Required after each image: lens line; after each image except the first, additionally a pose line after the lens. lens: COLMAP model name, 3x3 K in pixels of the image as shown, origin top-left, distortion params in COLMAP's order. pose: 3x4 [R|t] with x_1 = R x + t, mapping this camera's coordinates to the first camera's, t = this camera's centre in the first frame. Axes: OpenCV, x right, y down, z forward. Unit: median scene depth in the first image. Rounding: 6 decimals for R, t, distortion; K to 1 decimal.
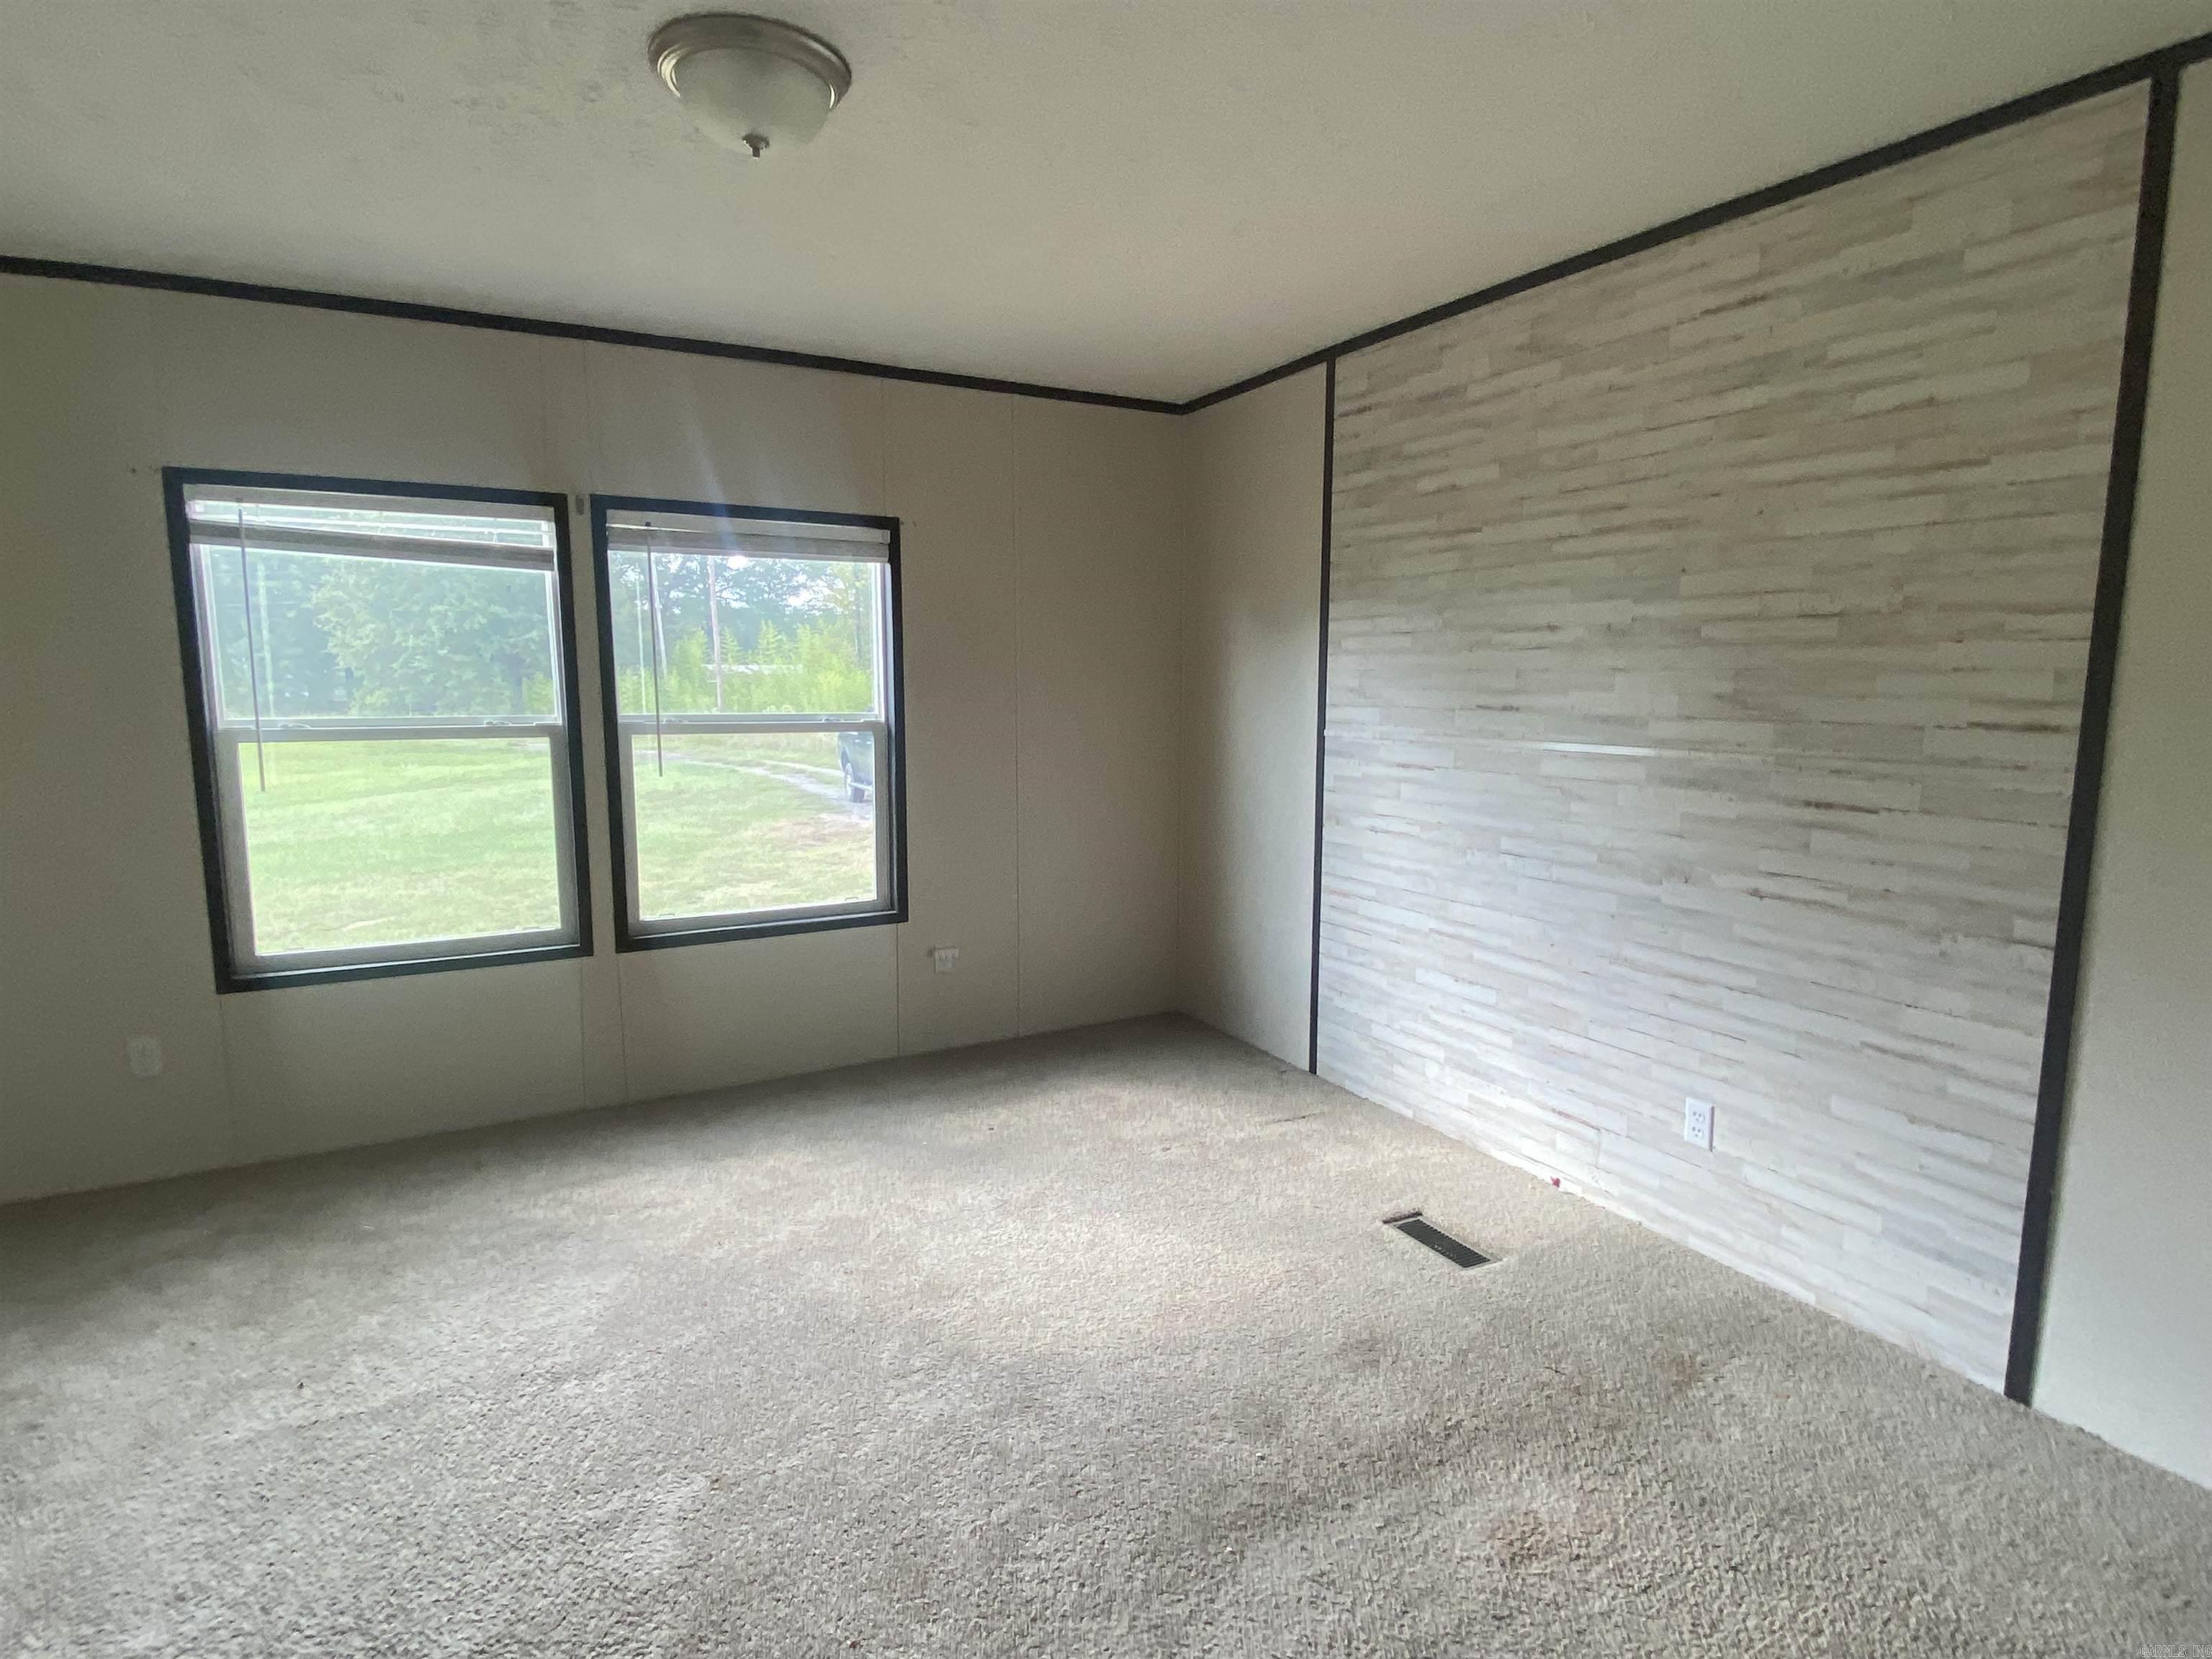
lens RADIAL K [[1177.2, 0, 1094.9], [0, 1177.2, 823.1], [0, 0, 1]] dist [0.028555, -0.029224]
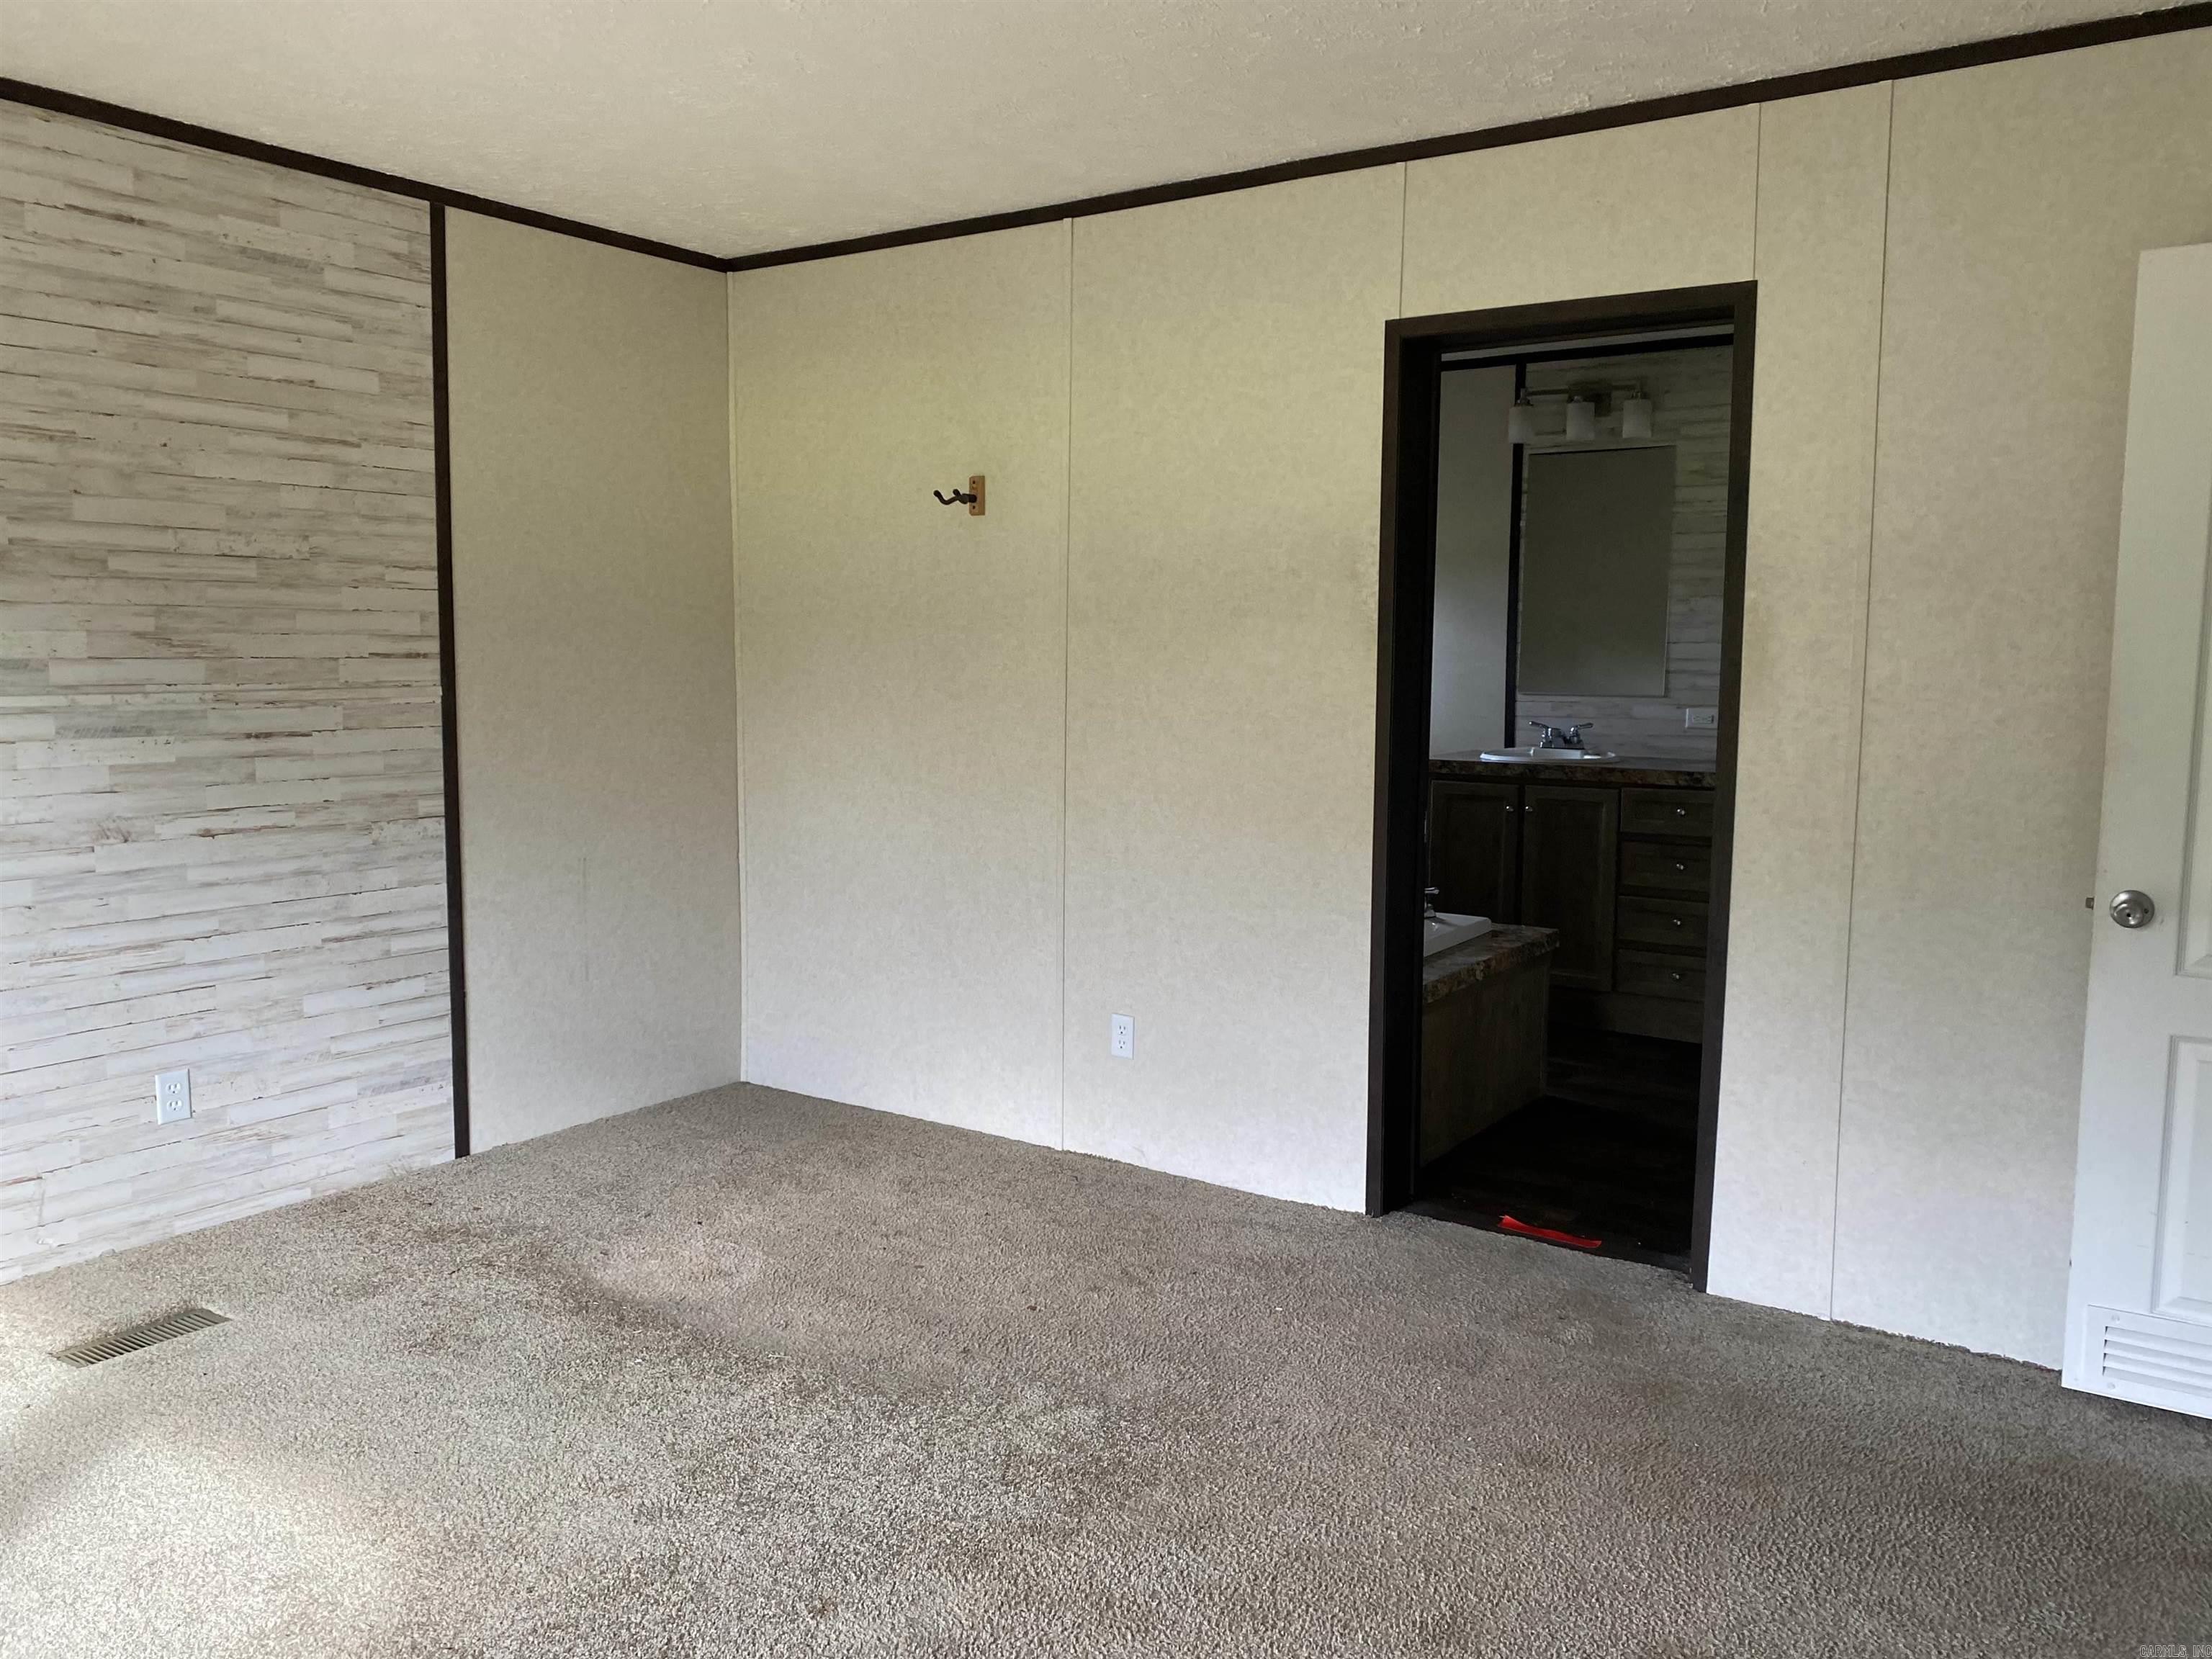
lens RADIAL K [[1678.8, 0, 1118.9], [0, 1678.8, 836.2], [0, 0, 1]] dist [0.054294, -0.060510]
pose [[-0.446122, -0.103220, 0.889000, -0.936889], [0.108611, 0.979741, 0.168260, -0.084724], [-0.888357, 0.171620, -0.425873, 0.836227]]
